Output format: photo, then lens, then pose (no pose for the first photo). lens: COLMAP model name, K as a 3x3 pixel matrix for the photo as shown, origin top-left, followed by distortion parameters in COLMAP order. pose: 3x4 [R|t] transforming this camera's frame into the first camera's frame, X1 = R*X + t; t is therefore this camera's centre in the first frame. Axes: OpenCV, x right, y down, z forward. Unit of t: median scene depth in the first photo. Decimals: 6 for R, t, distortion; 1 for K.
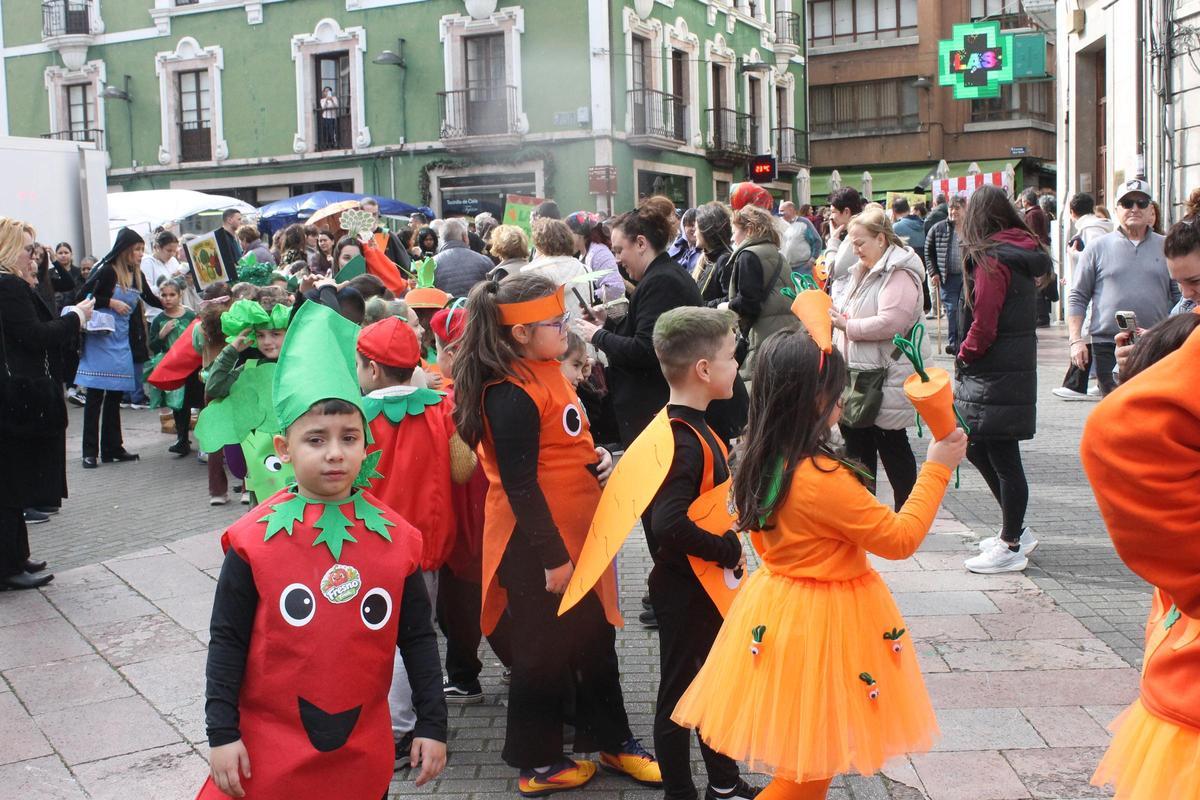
lens RADIAL K [[1389.4, 0, 600.0], [0, 1389.4, 400.0], [0, 0, 1]] dist [-0.081033, 0.115642]
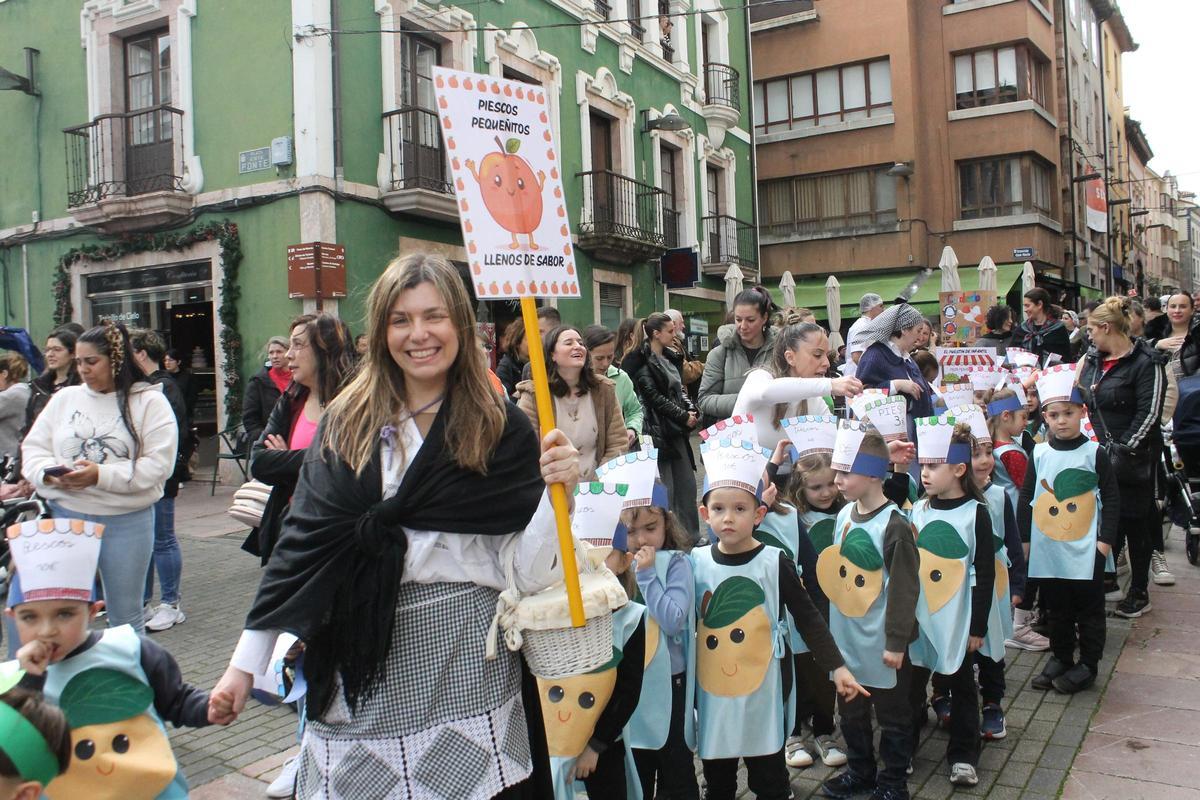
lens RADIAL K [[1034.8, 0, 642.1], [0, 1034.8, 397.7], [0, 0, 1]] dist [-0.162366, 0.149131]
pose [[0.999945, -0.007859, -0.006957, 0.112745], [0.007323, 0.997228, -0.074047, -0.071474], [0.007520, 0.073992, 0.997230, 0.544692]]
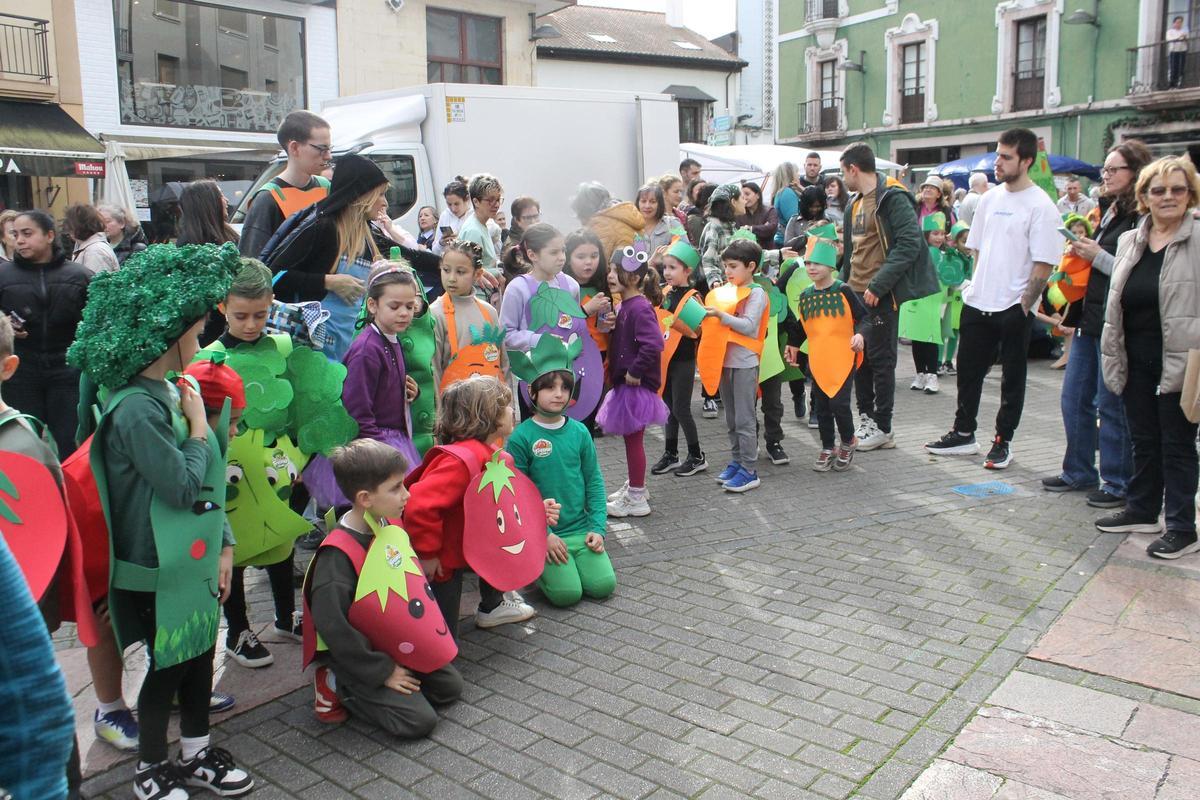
lens RADIAL K [[1034.8, 0, 642.1], [0, 1034.8, 397.7], [0, 0, 1]] dist [-0.162366, 0.149131]
pose [[0.800697, 0.123853, -0.586126, 0.048046], [-0.074126, 0.991360, 0.108219, -0.023062], [0.594465, -0.043203, 0.802960, 0.189538]]
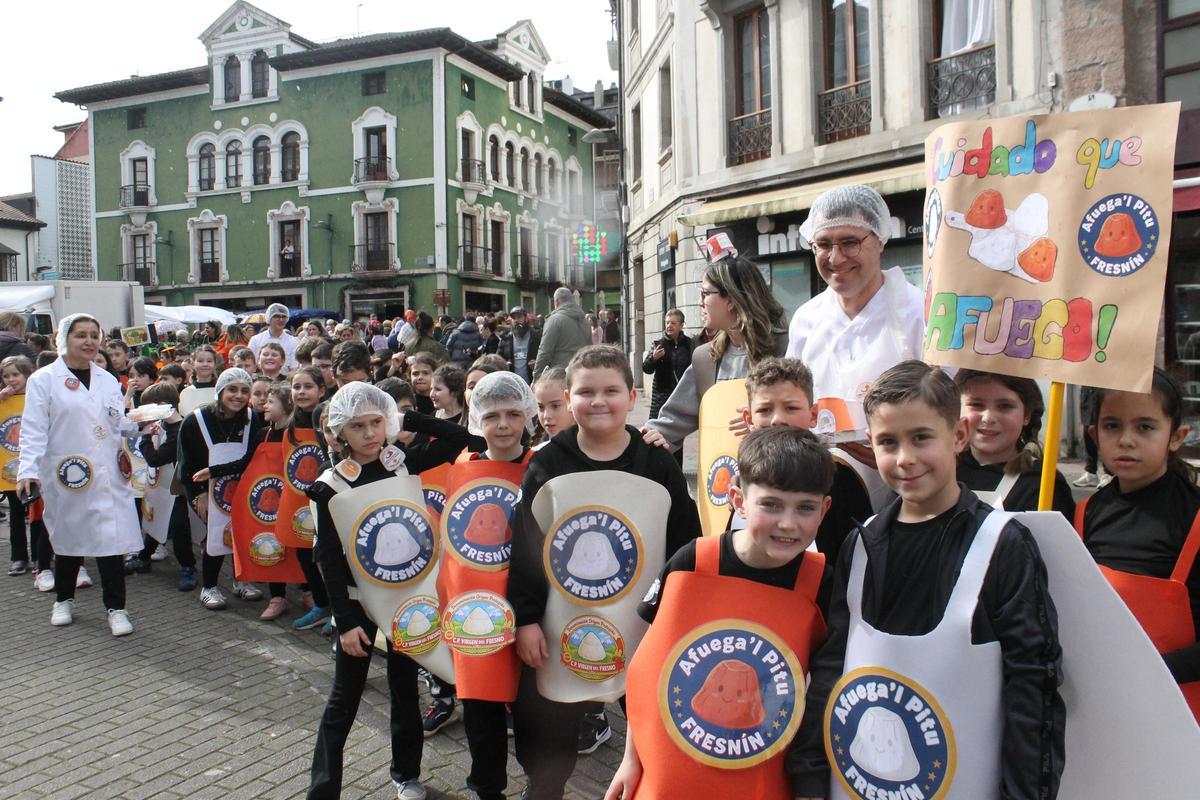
lens RADIAL K [[1038.4, 0, 639.9], [0, 1038.4, 394.7], [0, 0, 1]] dist [-0.158123, 0.144477]
pose [[0.995516, 0.006599, 0.094365, 0.112907], [-0.001505, 0.998542, -0.053961, 0.028744], [-0.094584, 0.053577, 0.994074, -0.266599]]
